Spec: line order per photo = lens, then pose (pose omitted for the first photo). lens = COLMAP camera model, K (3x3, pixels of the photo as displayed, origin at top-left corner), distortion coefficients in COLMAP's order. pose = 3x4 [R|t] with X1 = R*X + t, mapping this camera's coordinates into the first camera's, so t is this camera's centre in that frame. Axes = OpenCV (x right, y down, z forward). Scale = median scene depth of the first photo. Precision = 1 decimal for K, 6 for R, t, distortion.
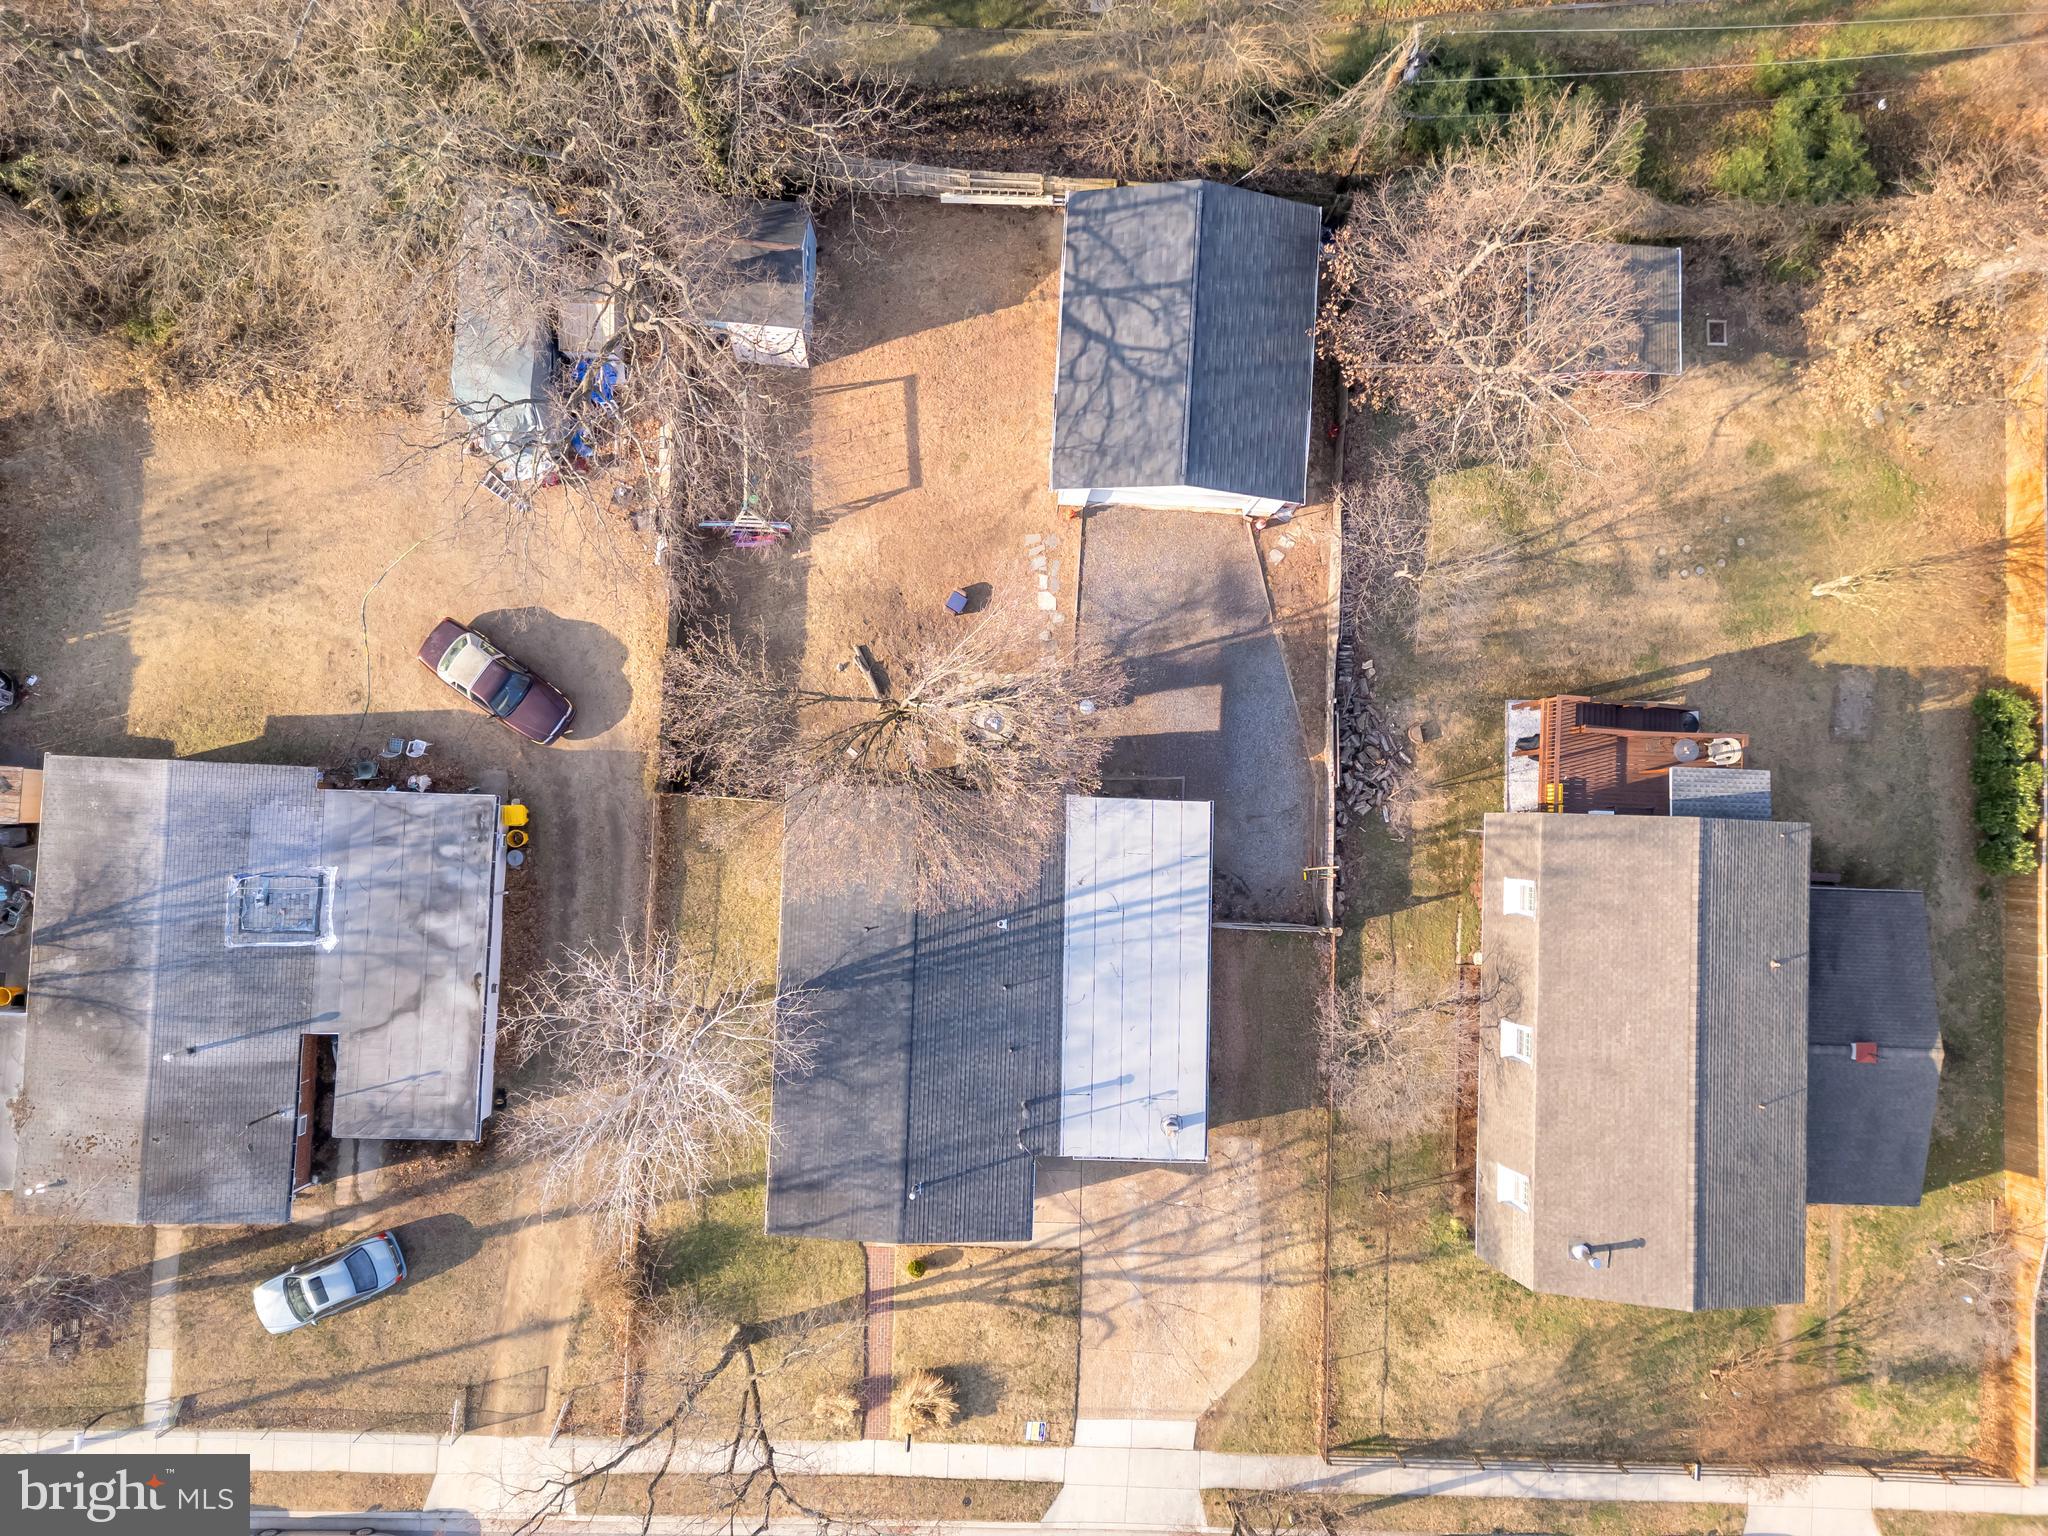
lens RADIAL K [[1403.2, 0, 1016.7], [0, 1403.2, 762.5], [0, 0, 1]] dist [0.094356, -0.090231]
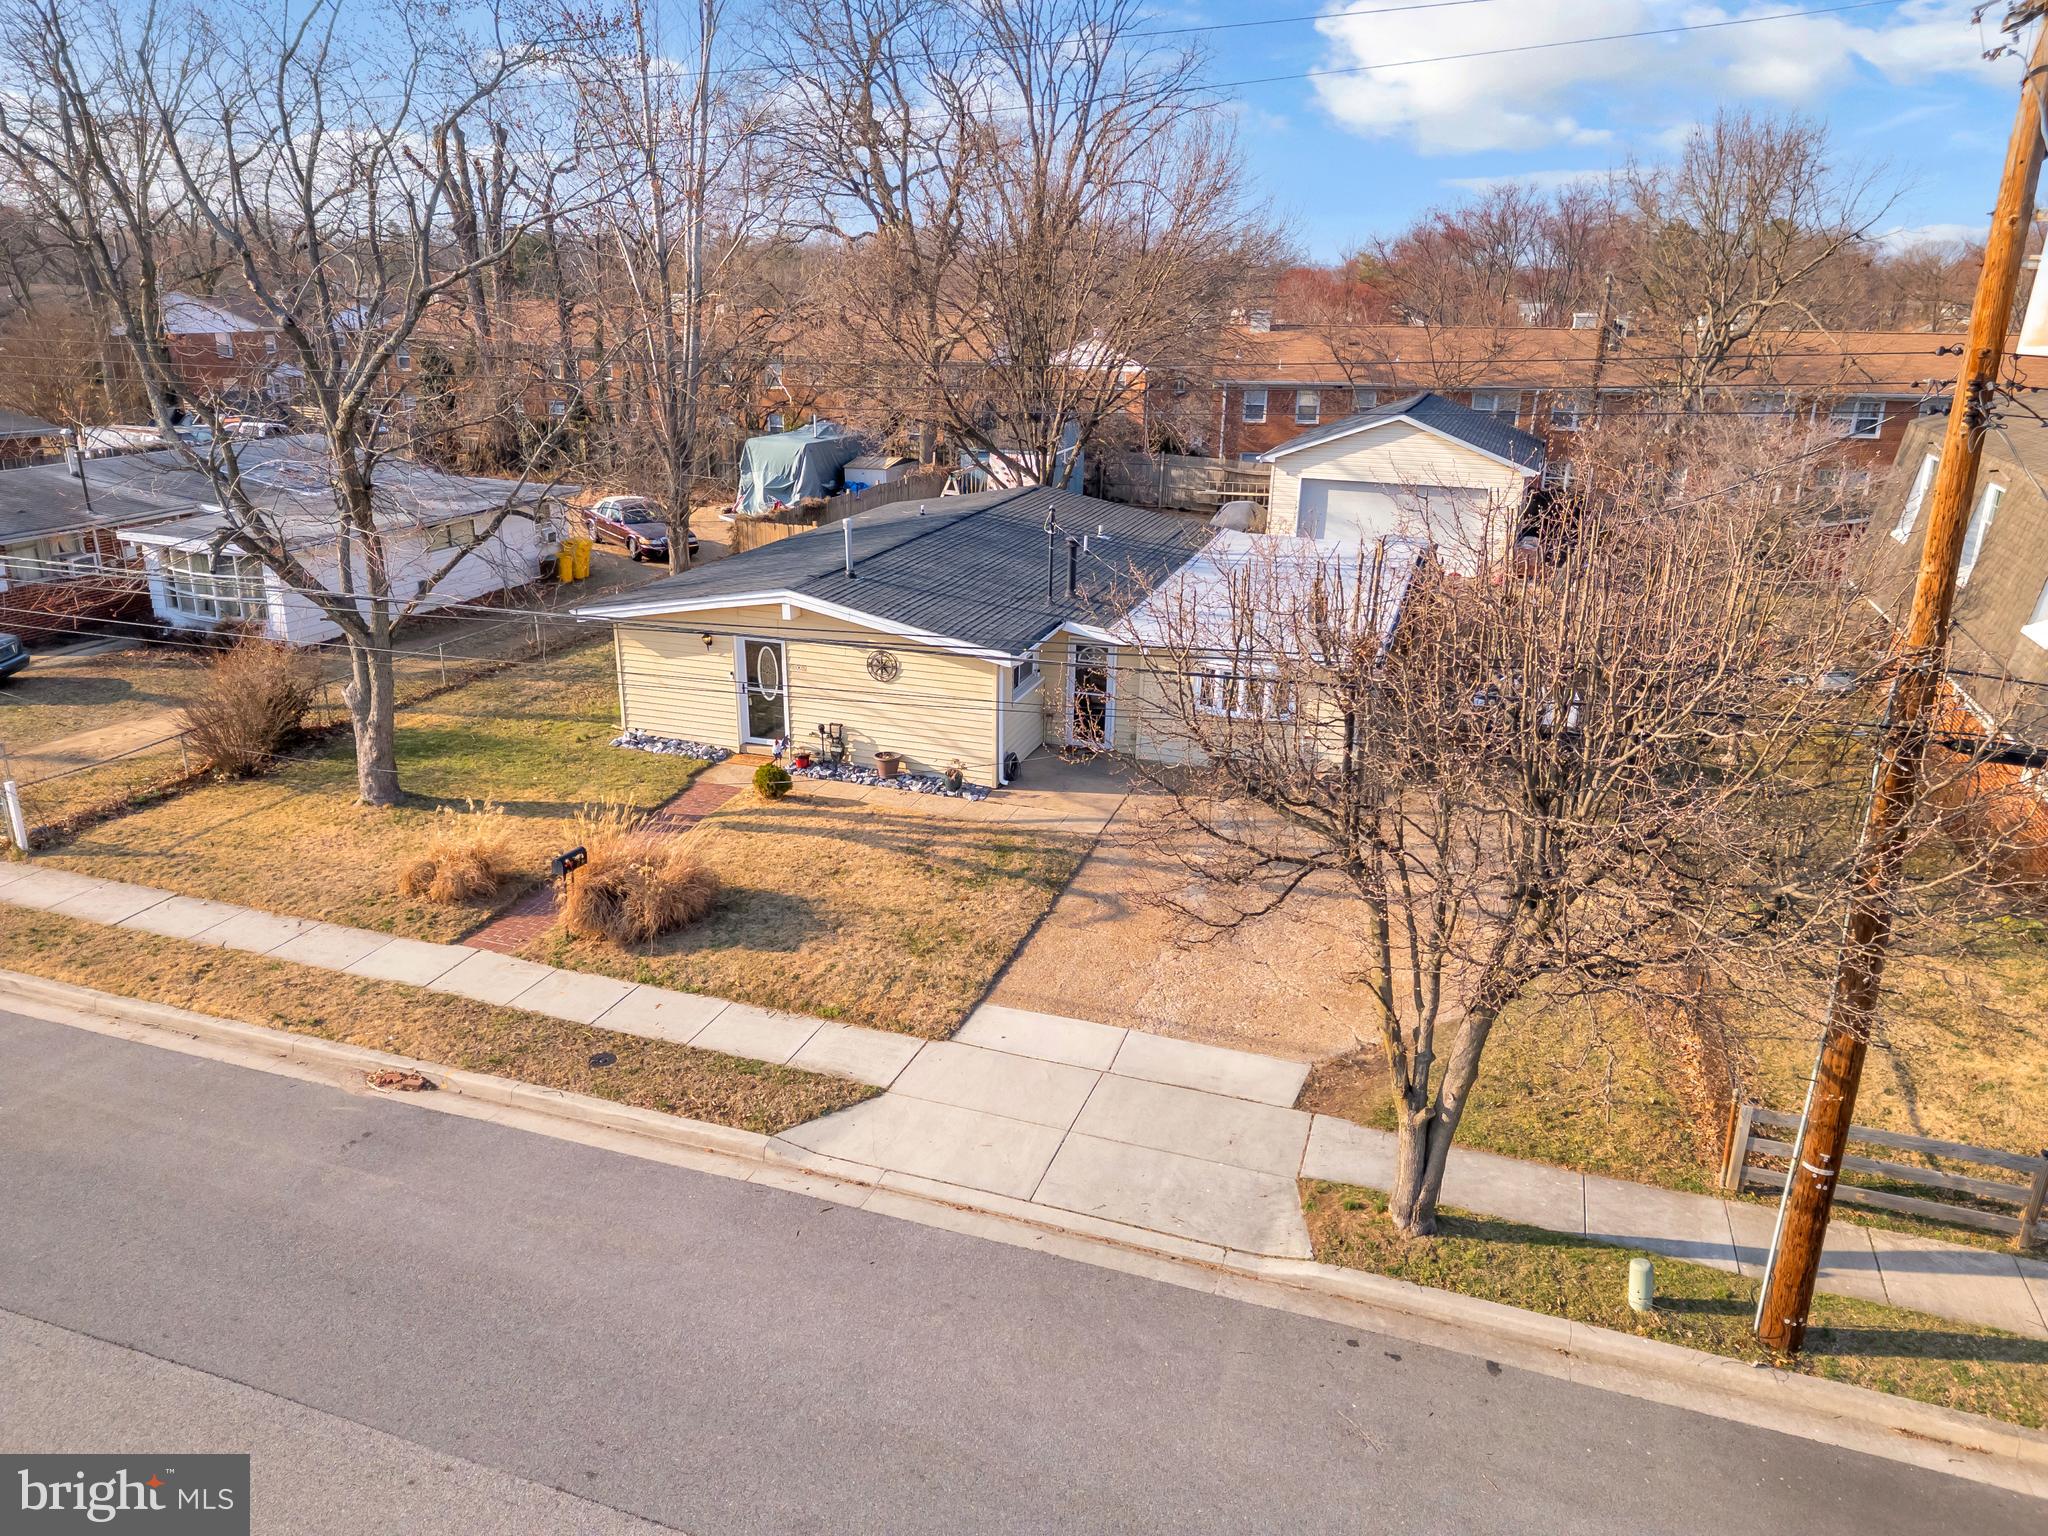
lens RADIAL K [[1403.2, 0, 1016.7], [0, 1403.2, 762.5], [0, 0, 1]] dist [0.094356, -0.090231]
pose [[0.957138, 0.099573, -0.271979, 0.143970], [-0.289623, 0.336746, -0.895947, 0.765618], [0.002376, 0.936316, 0.351151, 0.813728]]
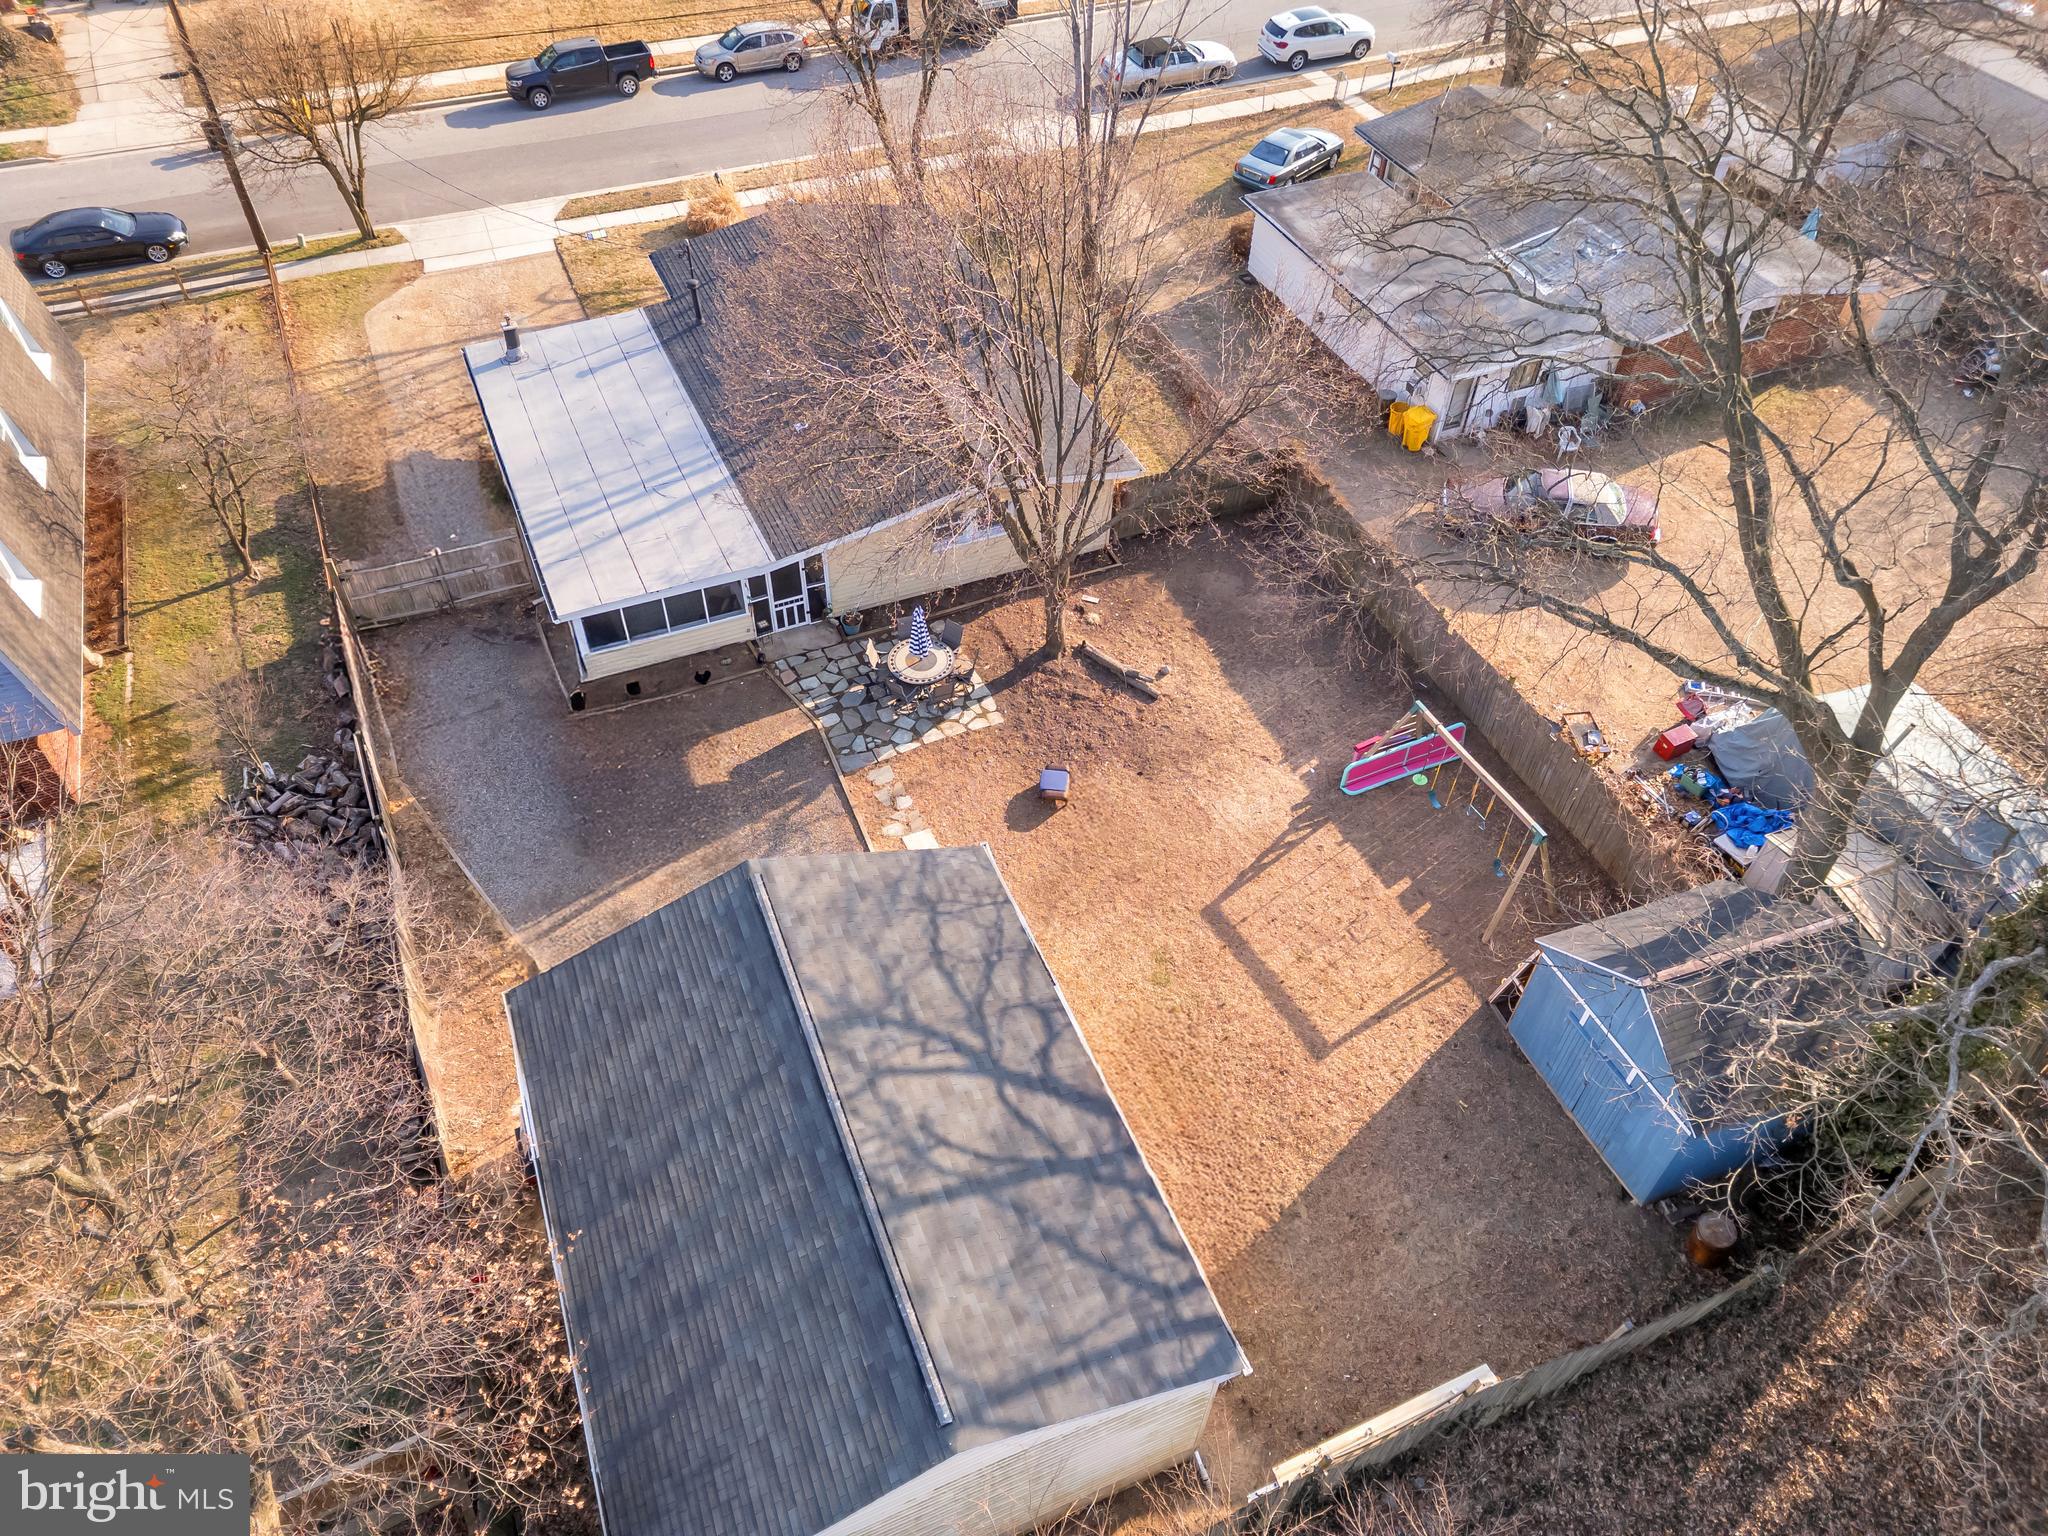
lens RADIAL K [[1403.2, 0, 1016.7], [0, 1403.2, 762.5], [0, 0, 1]] dist [0.094356, -0.090231]
pose [[-0.901781, 0.289084, -0.321280, 0.170320], [-0.431481, -0.644838, 0.630879, -0.496550], [-0.024797, 0.707541, 0.706237, 0.561300]]
